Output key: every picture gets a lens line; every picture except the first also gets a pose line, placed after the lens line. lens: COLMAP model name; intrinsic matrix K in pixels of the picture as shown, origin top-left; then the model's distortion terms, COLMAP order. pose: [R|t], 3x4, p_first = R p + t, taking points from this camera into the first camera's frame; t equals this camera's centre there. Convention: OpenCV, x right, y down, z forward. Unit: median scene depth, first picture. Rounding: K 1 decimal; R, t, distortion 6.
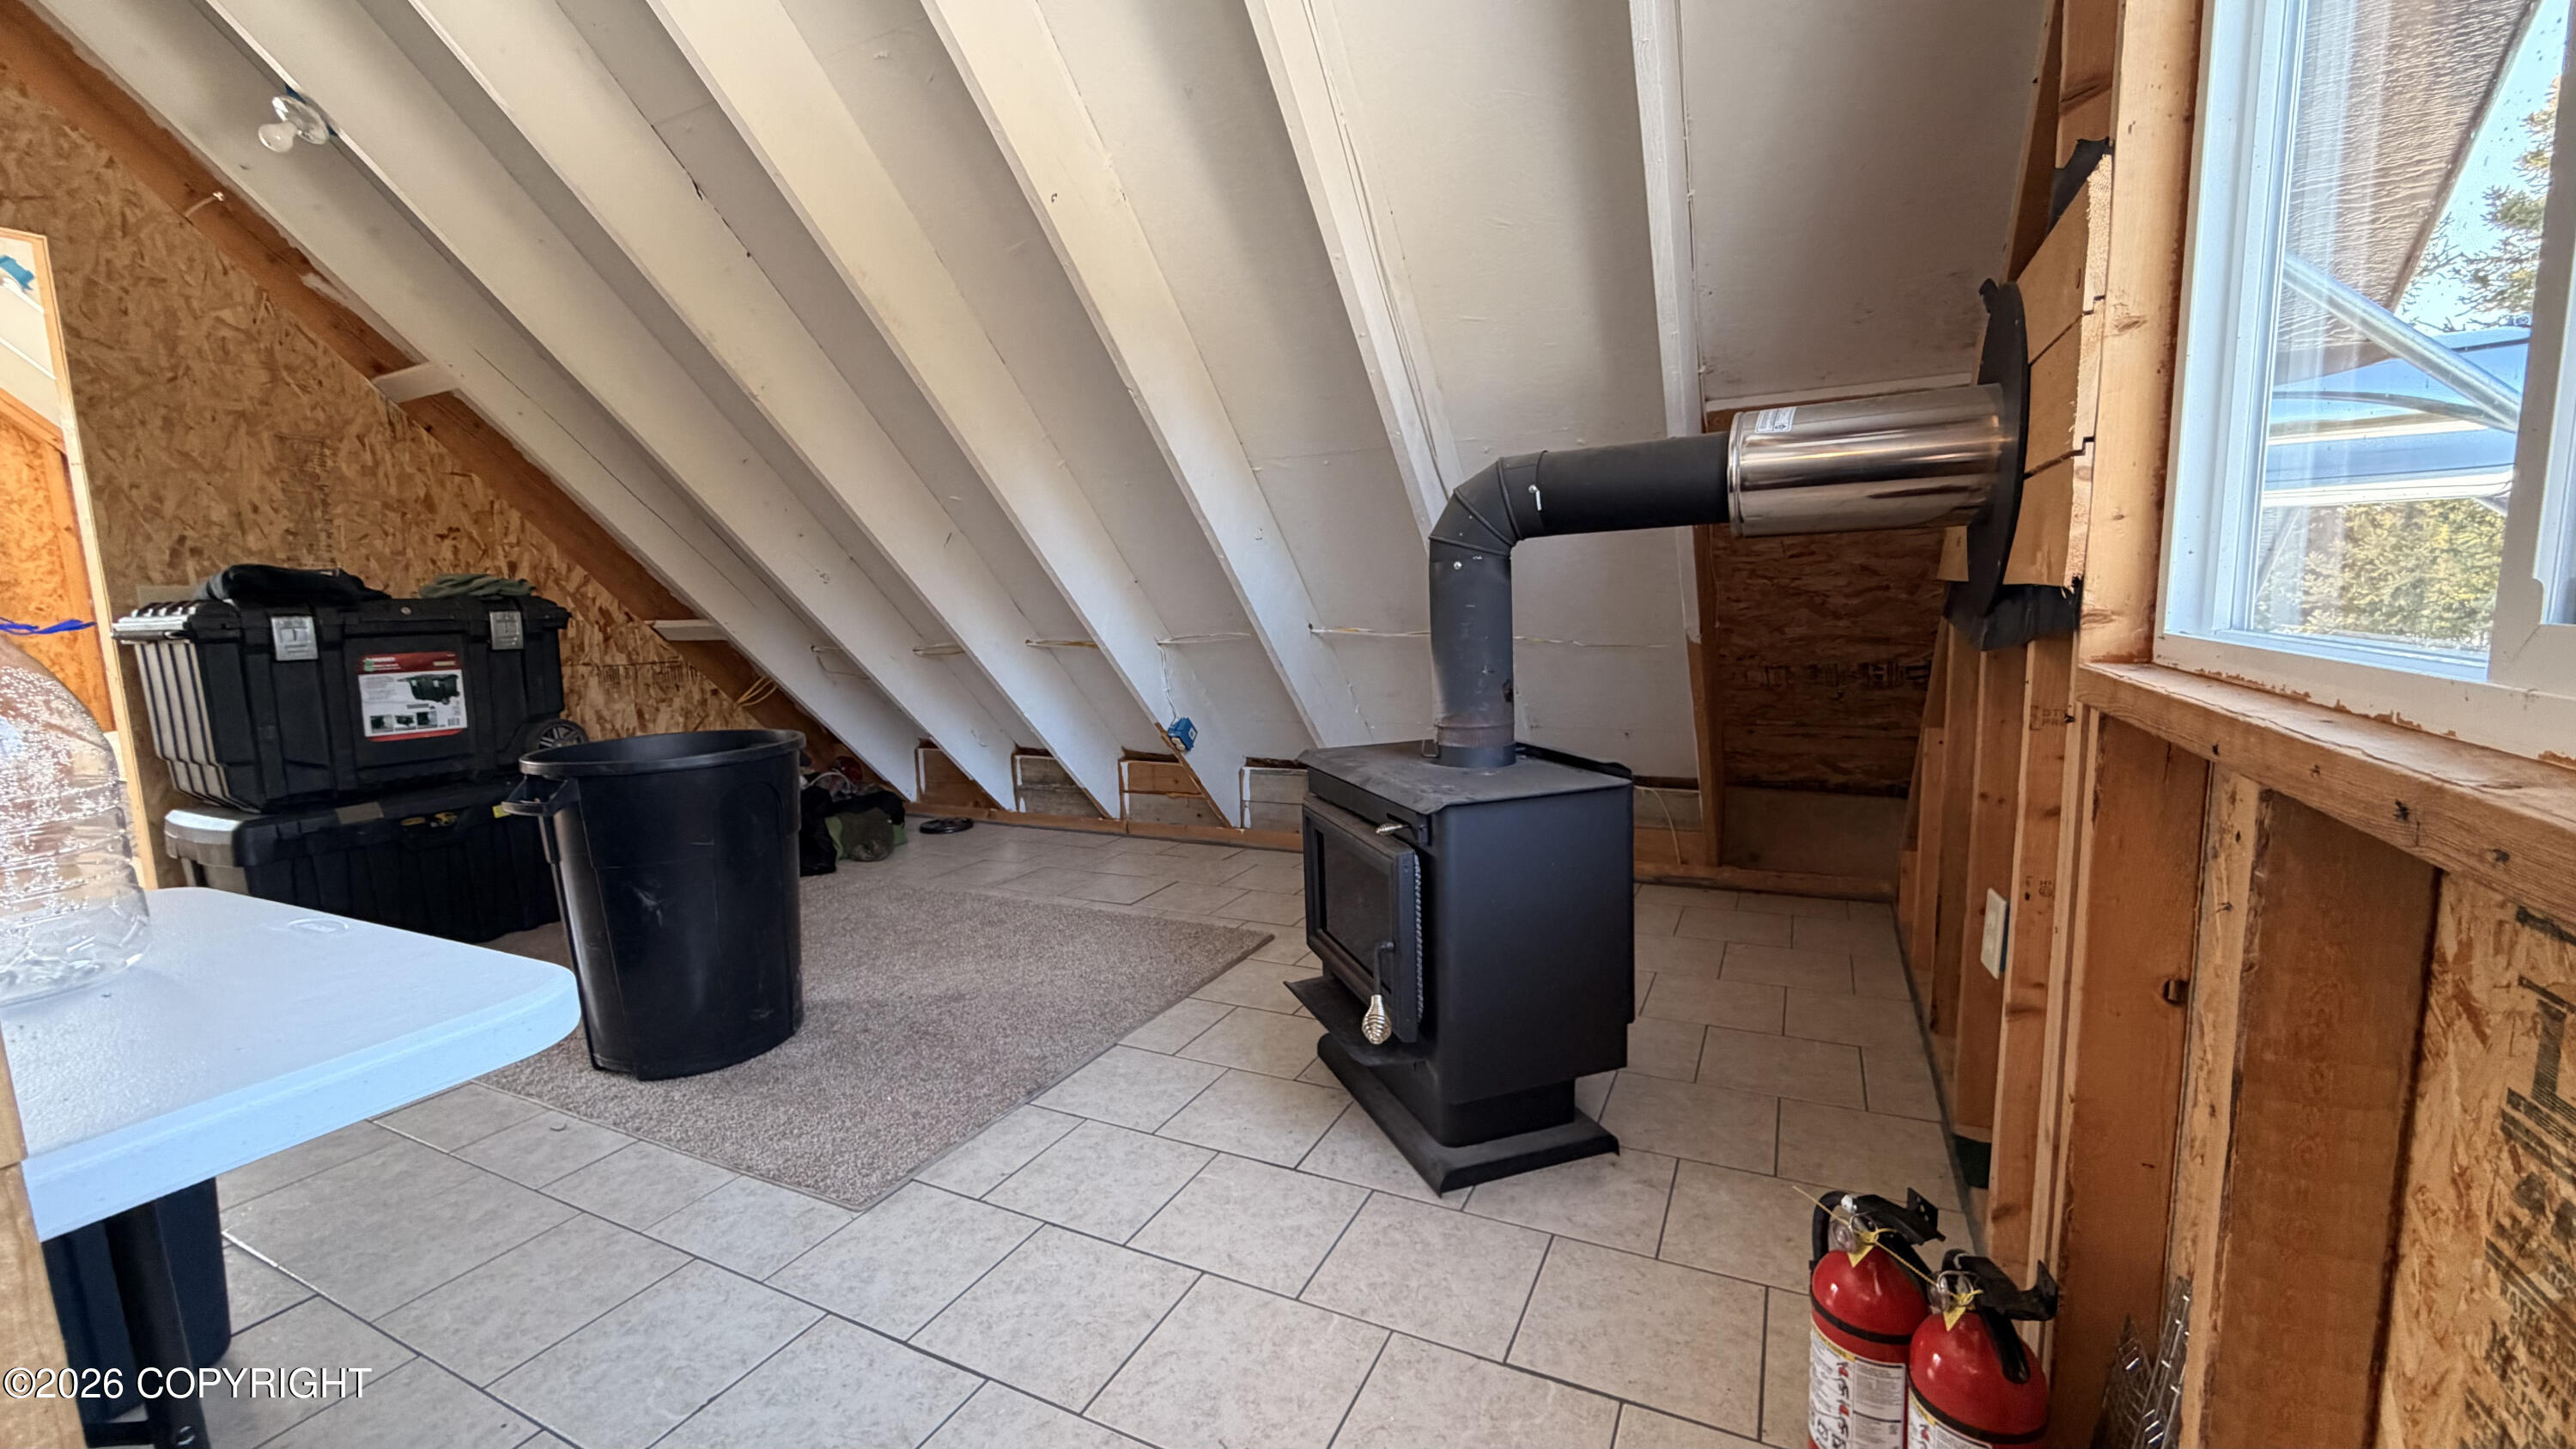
lens RADIAL K [[1033.3, 0, 1278.7], [0, 1033.3, 731.1], [0, 0, 1]] dist [0.000161, 0.000221]
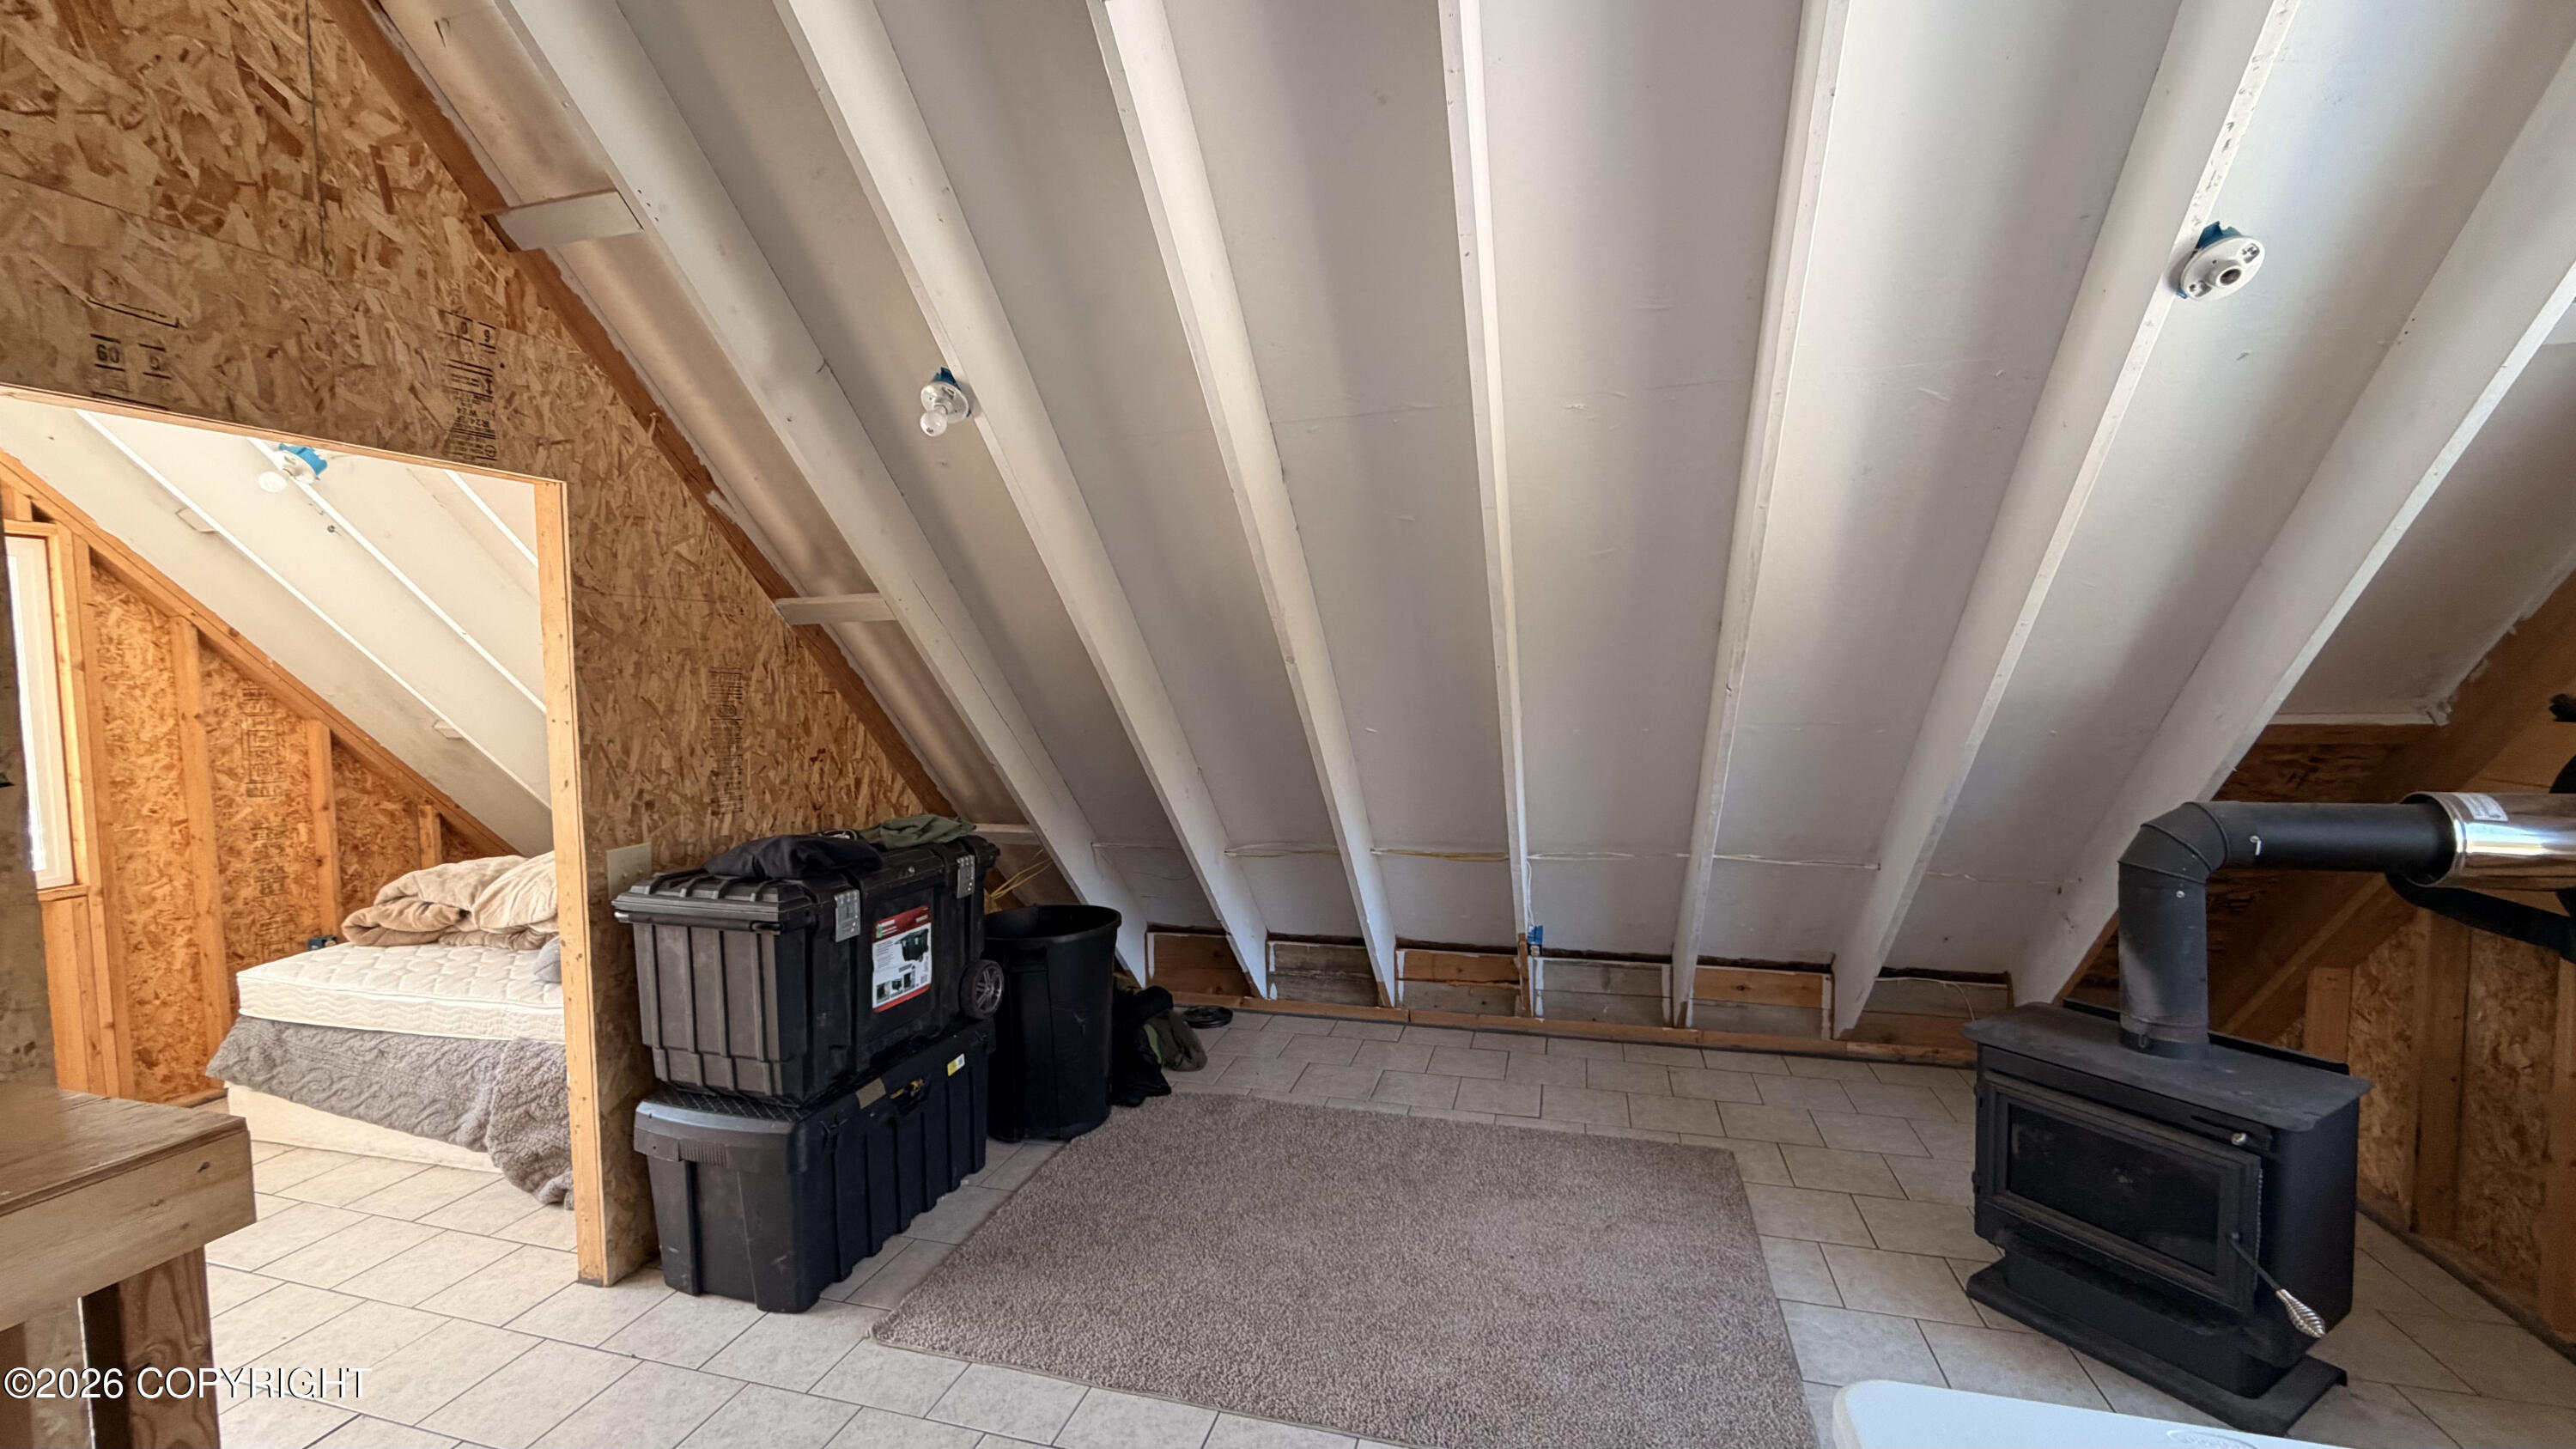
lens RADIAL K [[1033.3, 0, 1271.9], [0, 1033.3, 732.6], [0, 0, 1]] dist [0.000161, 0.000221]
pose [[0.981865, 0.004203, 0.189537, -0.661819], [0.009151, 0.997538, -0.069525, -0.164313], [-0.189363, 0.069998, 0.979409, -0.003722]]
